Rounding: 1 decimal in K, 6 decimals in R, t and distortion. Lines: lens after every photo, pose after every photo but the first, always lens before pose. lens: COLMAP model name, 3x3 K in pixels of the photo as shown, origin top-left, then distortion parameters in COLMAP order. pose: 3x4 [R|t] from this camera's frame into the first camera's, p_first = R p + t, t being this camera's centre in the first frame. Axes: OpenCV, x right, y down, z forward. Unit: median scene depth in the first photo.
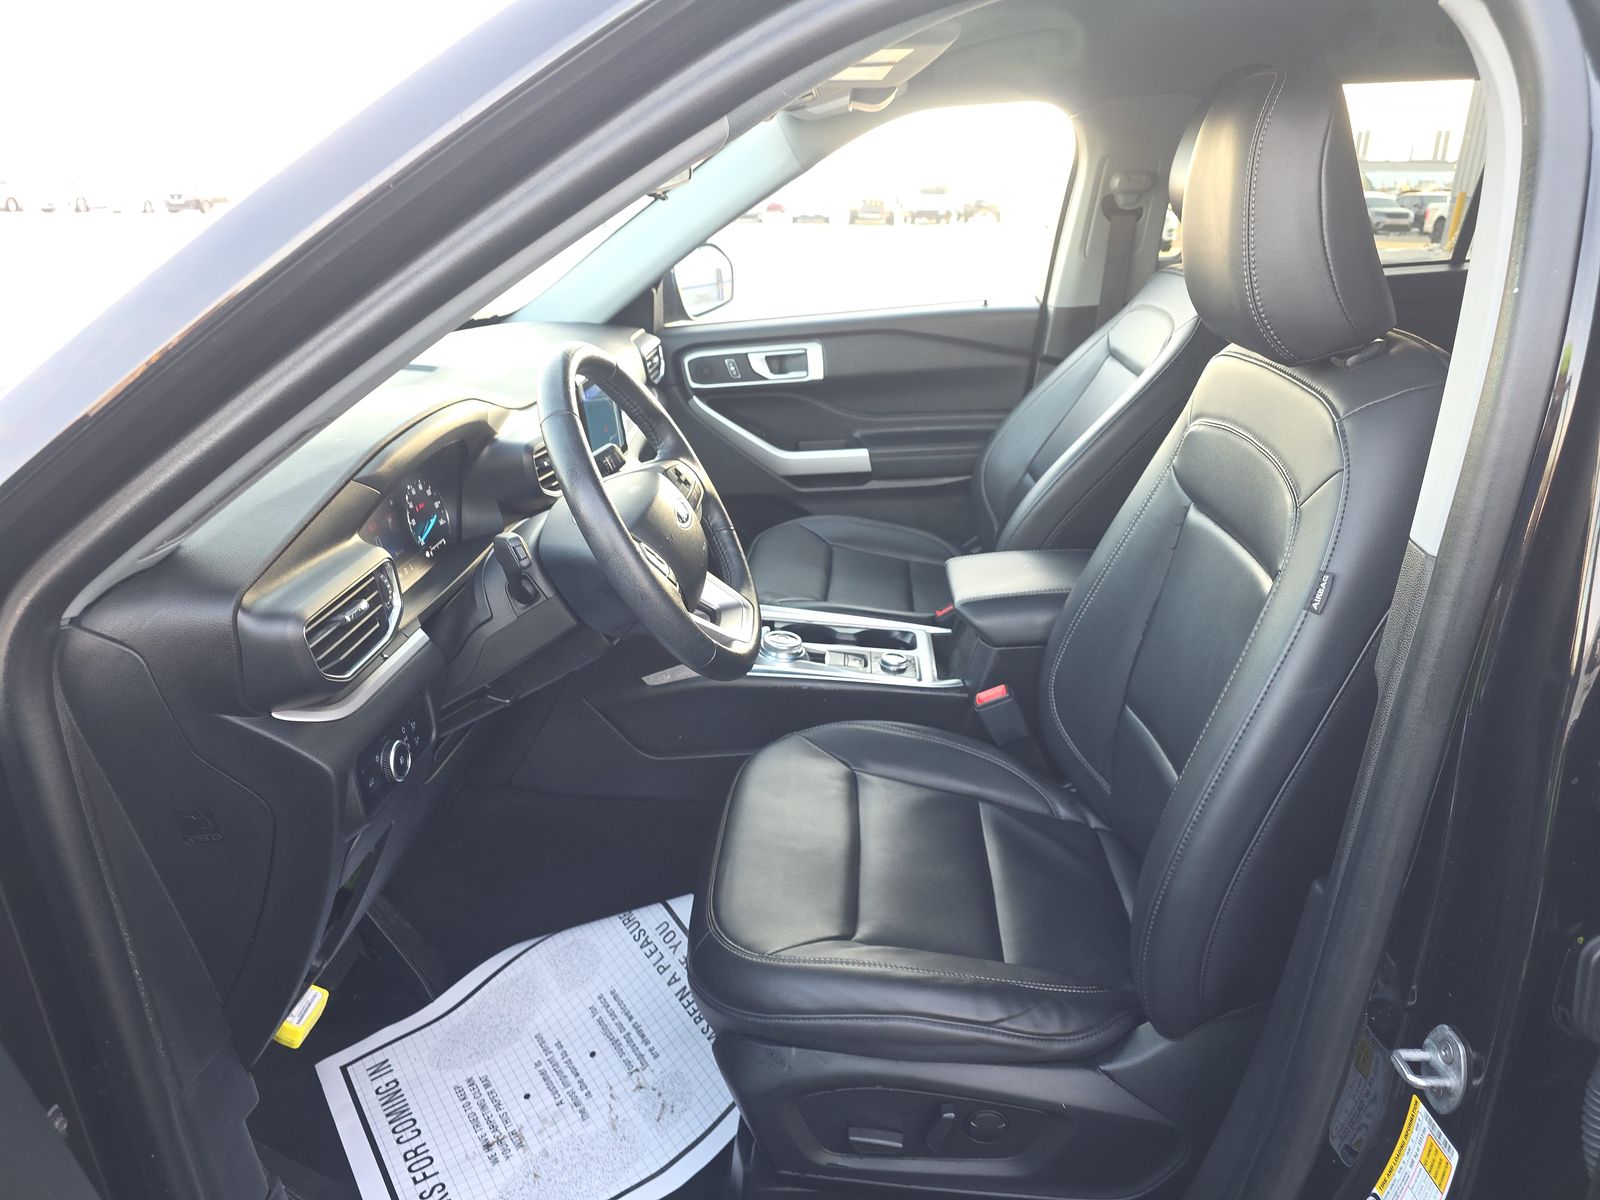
lens RADIAL K [[1089.5, 0, 802.2], [0, 1089.5, 595.6], [0, 0, 1]] dist [0.049779, -0.055422]
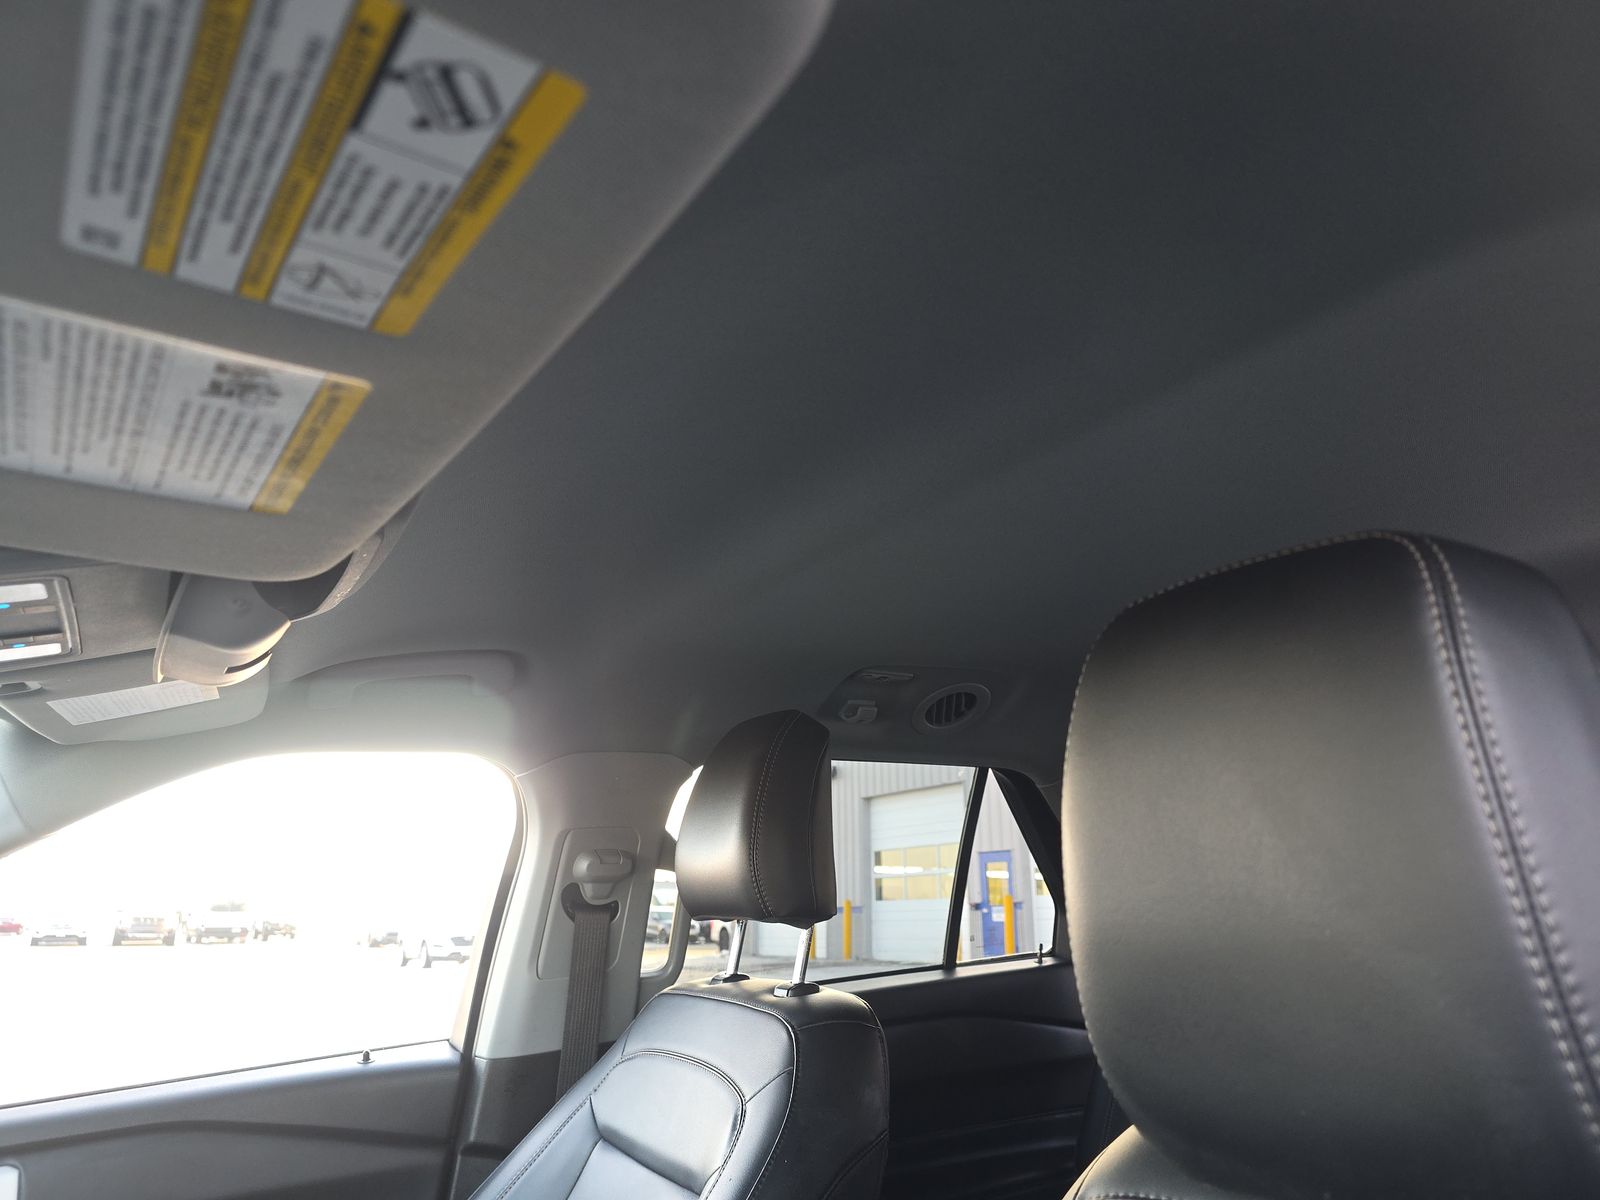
lens RADIAL K [[1089.5, 0, 802.2], [0, 1089.5, 595.6], [0, 0, 1]] dist [0.049779, -0.055422]
pose [[0.836865, 0.144804, 0.527910, 0.010249], [0.193736, 0.823615, -0.533033, -0.107767], [-0.511980, 0.548352, 0.661201, 0.335783]]
